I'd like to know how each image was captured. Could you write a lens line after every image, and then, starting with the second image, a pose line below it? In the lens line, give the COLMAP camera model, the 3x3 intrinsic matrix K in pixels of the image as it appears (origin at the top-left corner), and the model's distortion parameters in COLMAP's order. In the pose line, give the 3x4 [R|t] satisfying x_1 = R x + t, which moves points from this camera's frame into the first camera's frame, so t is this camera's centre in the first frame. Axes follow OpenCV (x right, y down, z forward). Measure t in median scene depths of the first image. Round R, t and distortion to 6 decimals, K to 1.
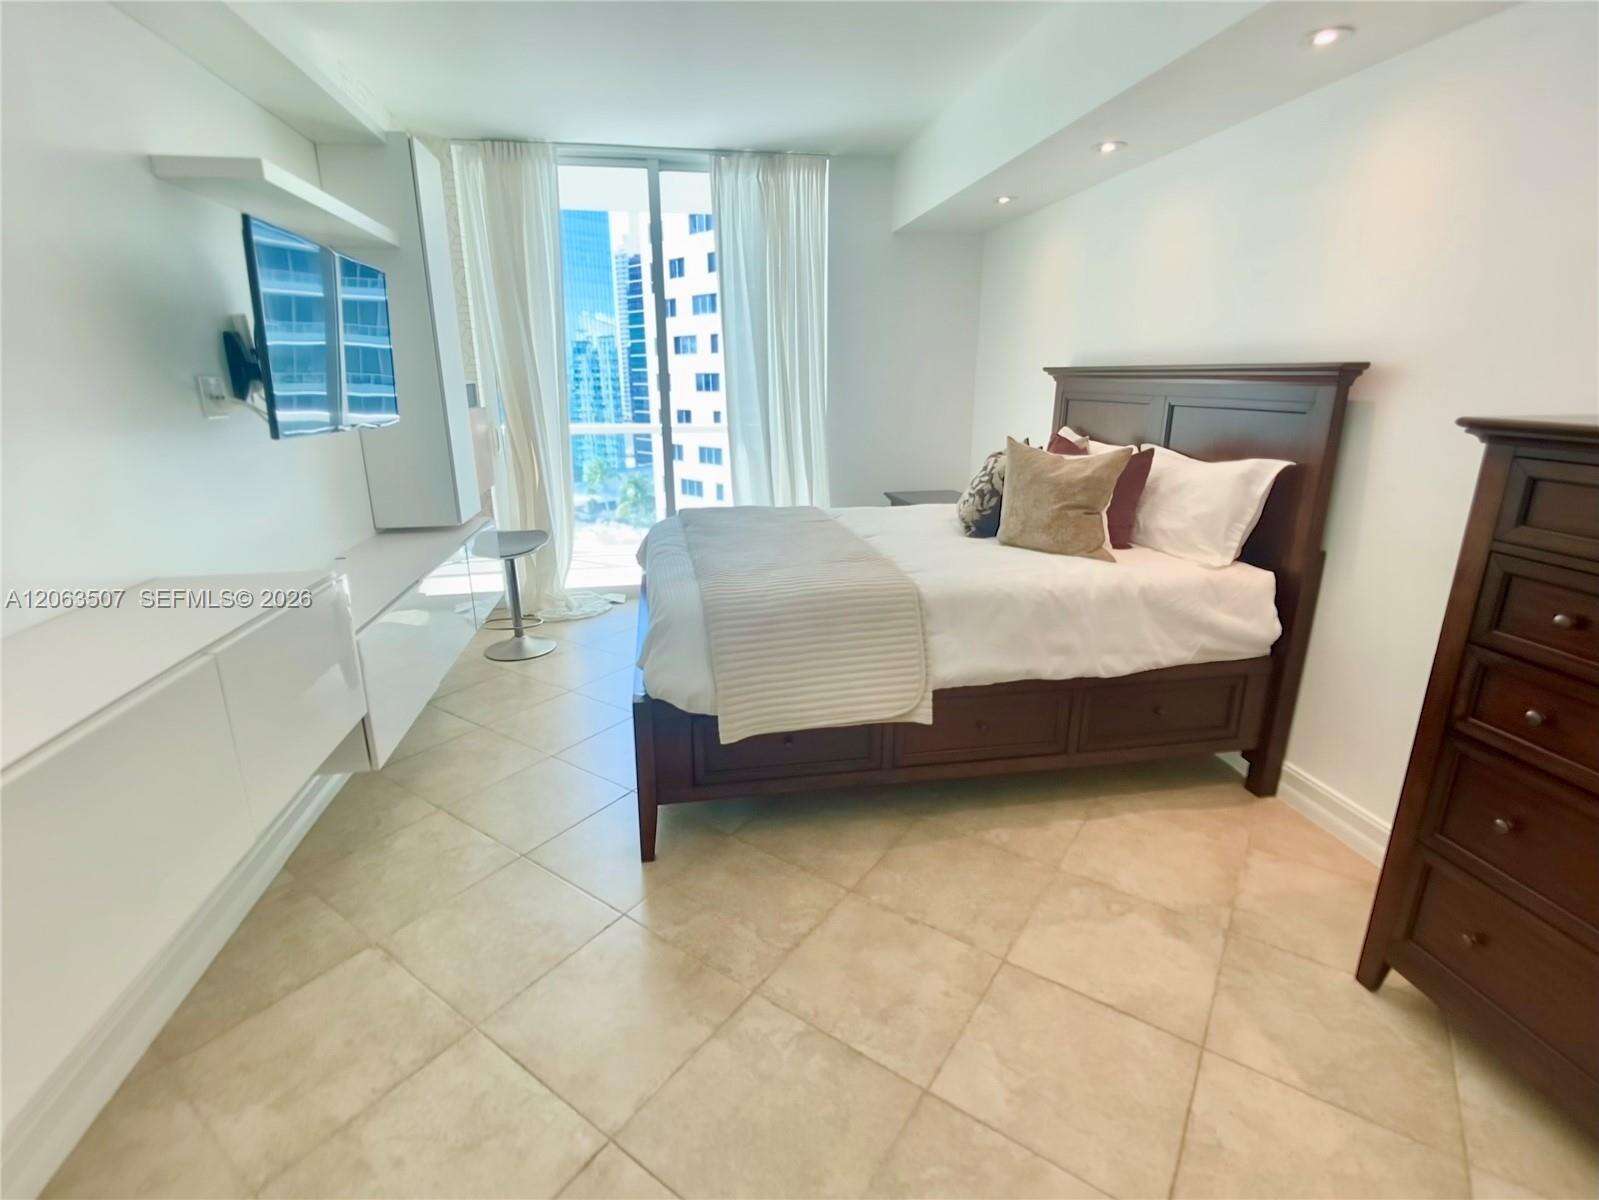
lens RADIAL K [[721.9, 0, 797.1], [0, 721.9, 598.1], [0, 0, 1]] dist [-0.002086, -0.004428]
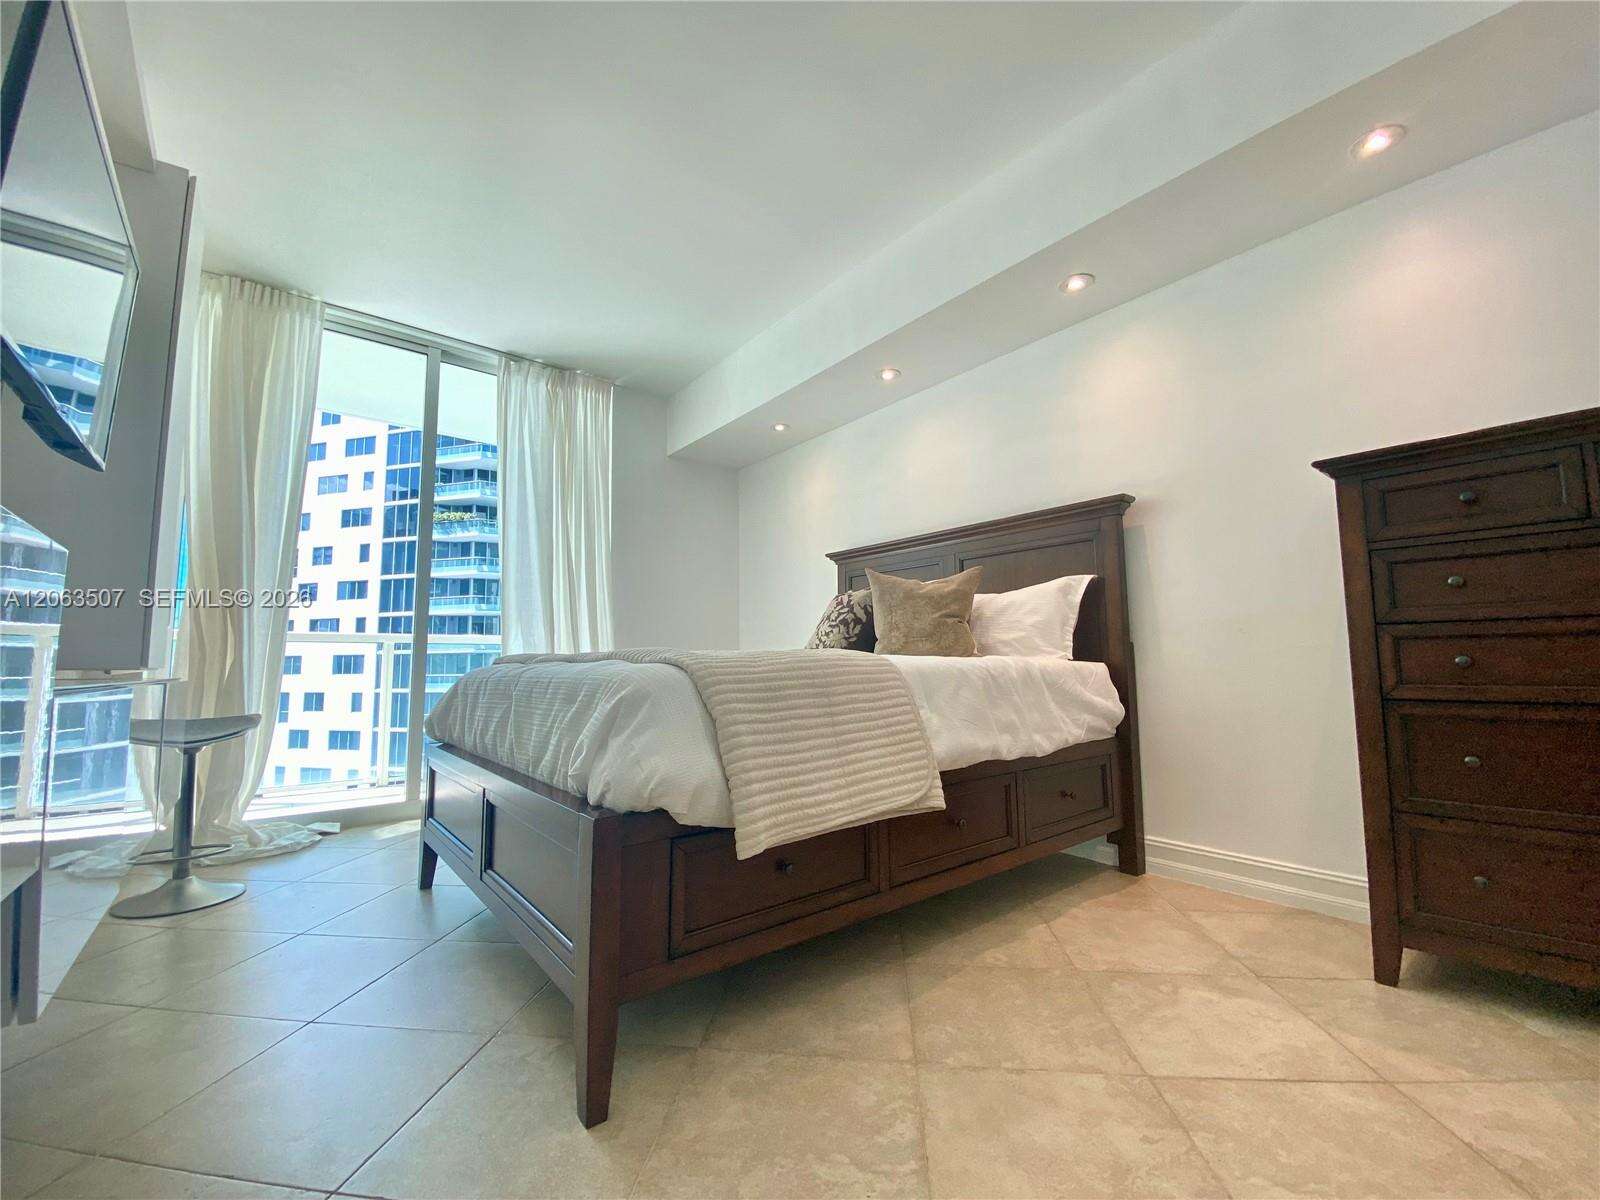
lens RADIAL K [[634.9, 0, 797.4], [0, 634.9, 606.9], [0, 0, 1]] dist [-0.001912, -0.005578]
pose [[0.878345, 0.037175, 0.476580, -0.272327], [0.142665, 0.931150, -0.335568, 0.146670], [-0.456242, 0.362735, 0.812568, 0.312182]]
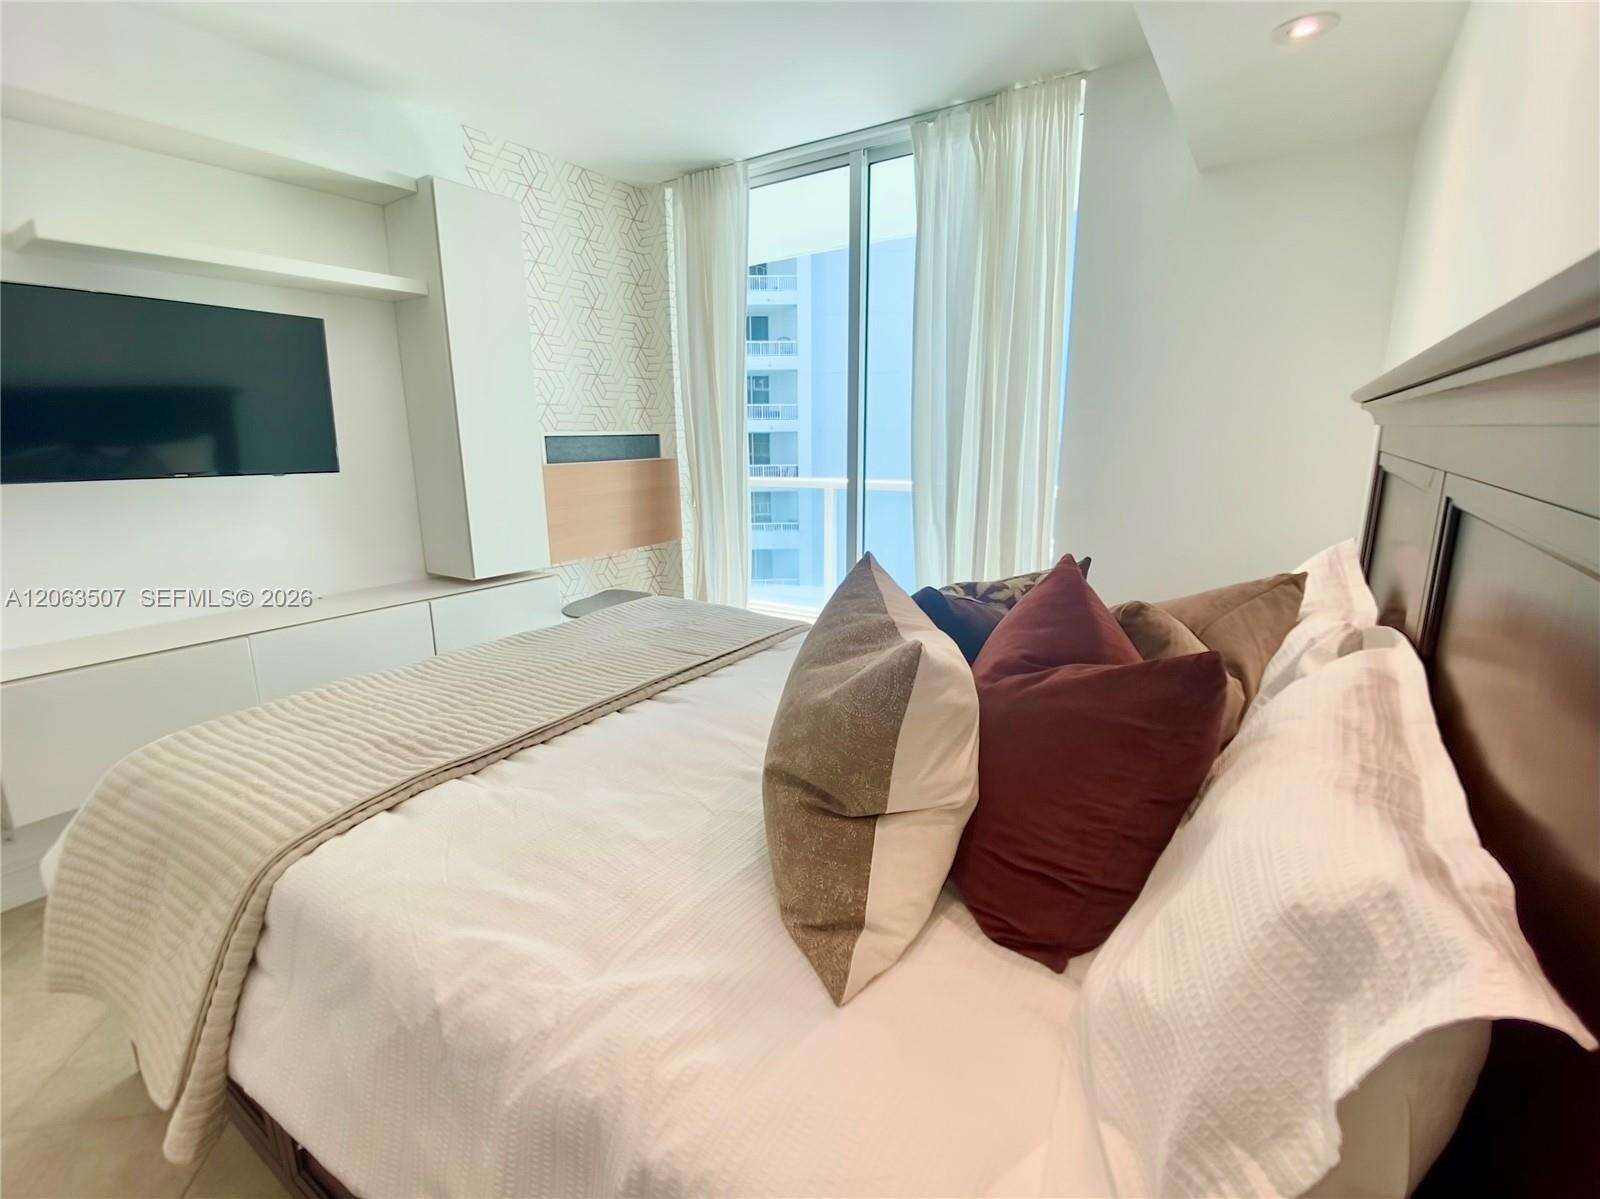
lens RADIAL K [[722.3, 0, 799.2], [0, 722.3, 593.0], [0, 0, 1]] dist [-0.002086, -0.004428]
pose [[0.727159, 0.139686, -0.672107, 0.580365], [-0.192997, 0.981187, -0.004882, -0.200659], [0.658781, 0.133264, 0.740438, 0.728457]]
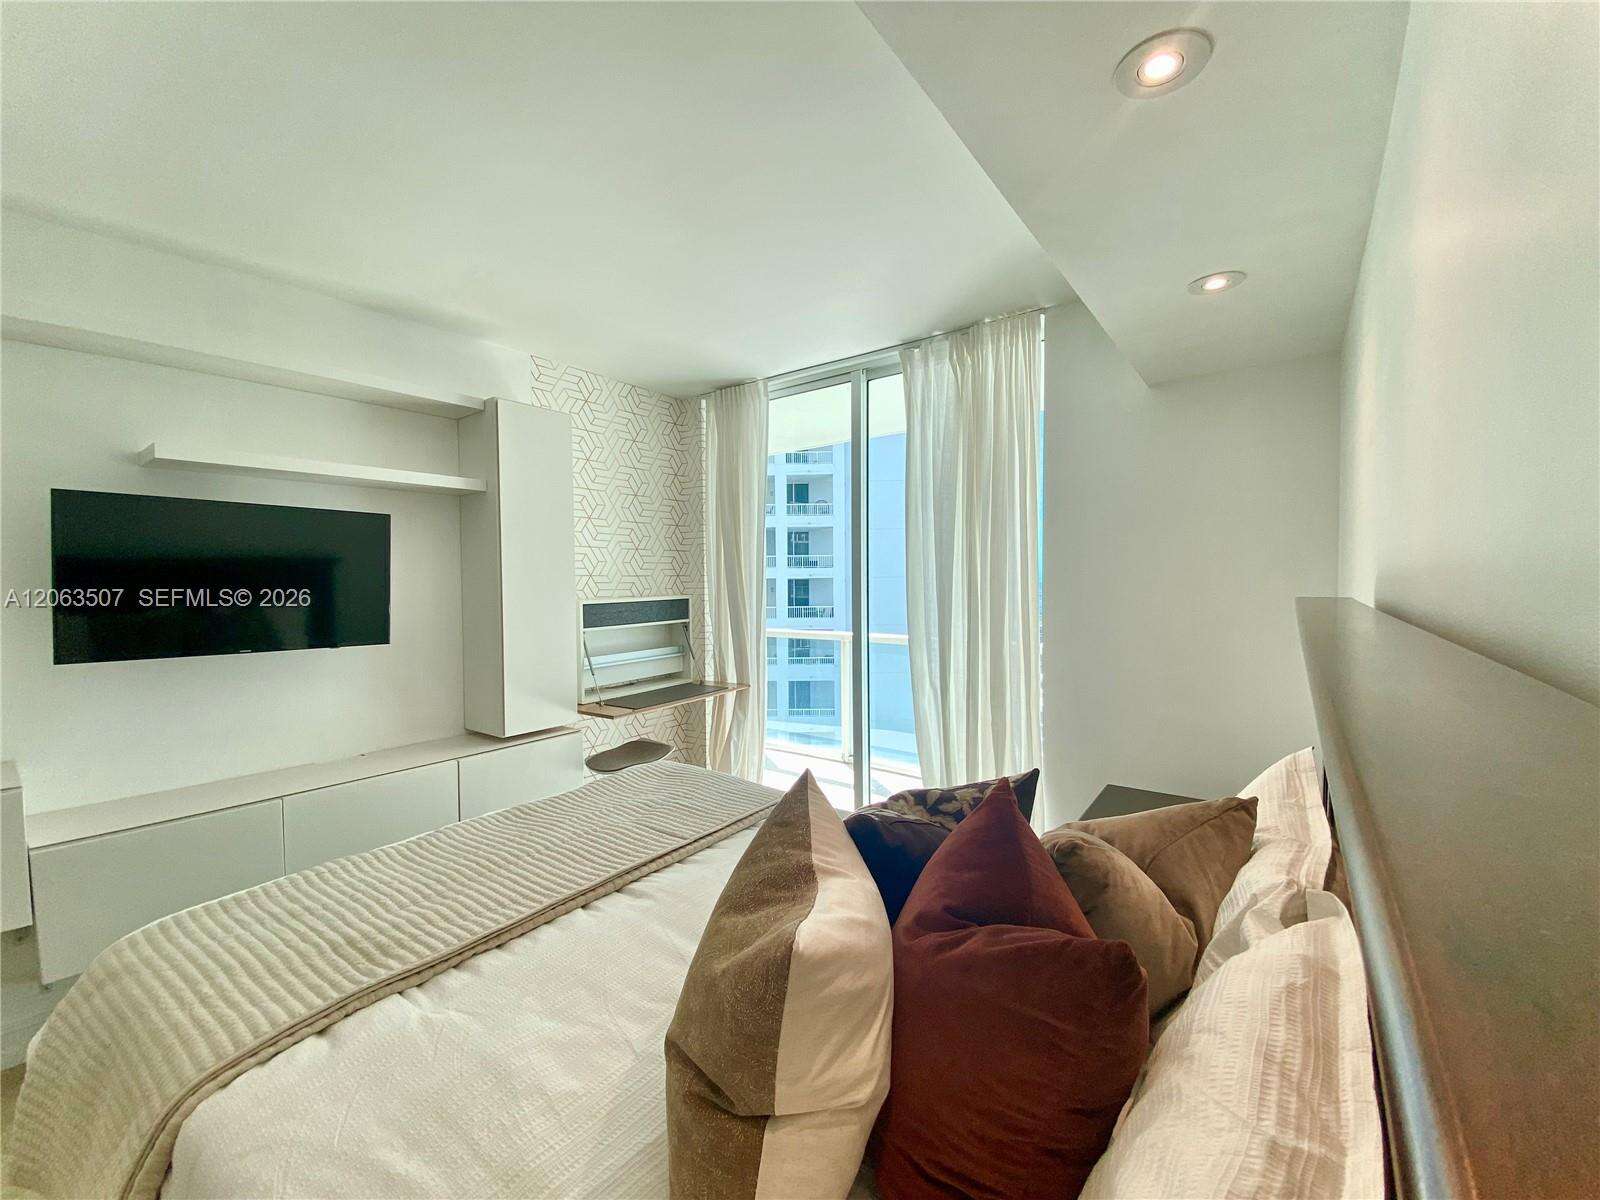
lens RADIAL K [[646.6, 0, 802.6], [0, 646.6, 597.4], [0, 0, 1]] dist [0.000069, -0.005243]
pose [[0.691507, 0.011830, -0.722273, 0.598168], [-0.204250, 0.962267, -0.179789, -0.265829], [0.692893, 0.271849, 0.667830, 0.778417]]
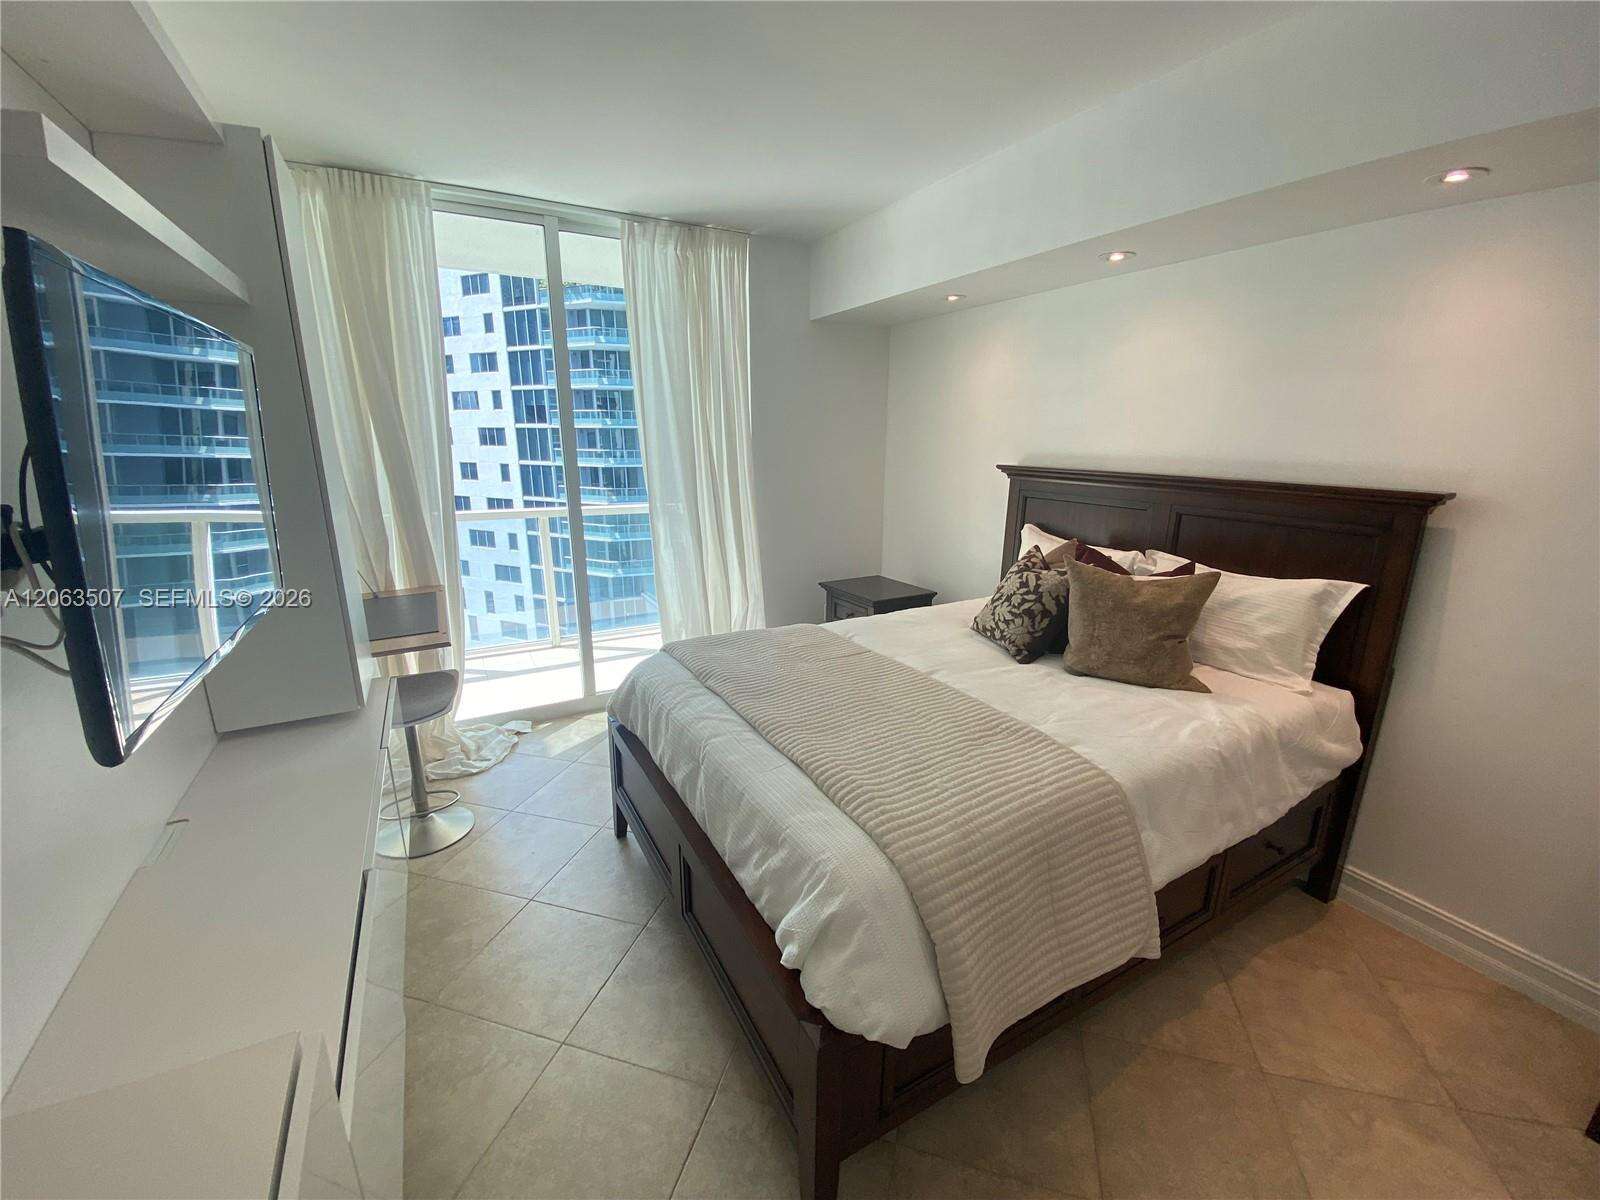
lens RADIAL K [[634.9, 0, 800.9], [0, 634.9, 605.3], [0, 0, 1]] dist [-0.001912, -0.005578]
pose [[0.947999, -0.071247, 0.310195, -0.305348], [0.081504, 0.996468, -0.020213, -0.184276], [-0.307659, 0.044444, 0.950458, 0.360508]]
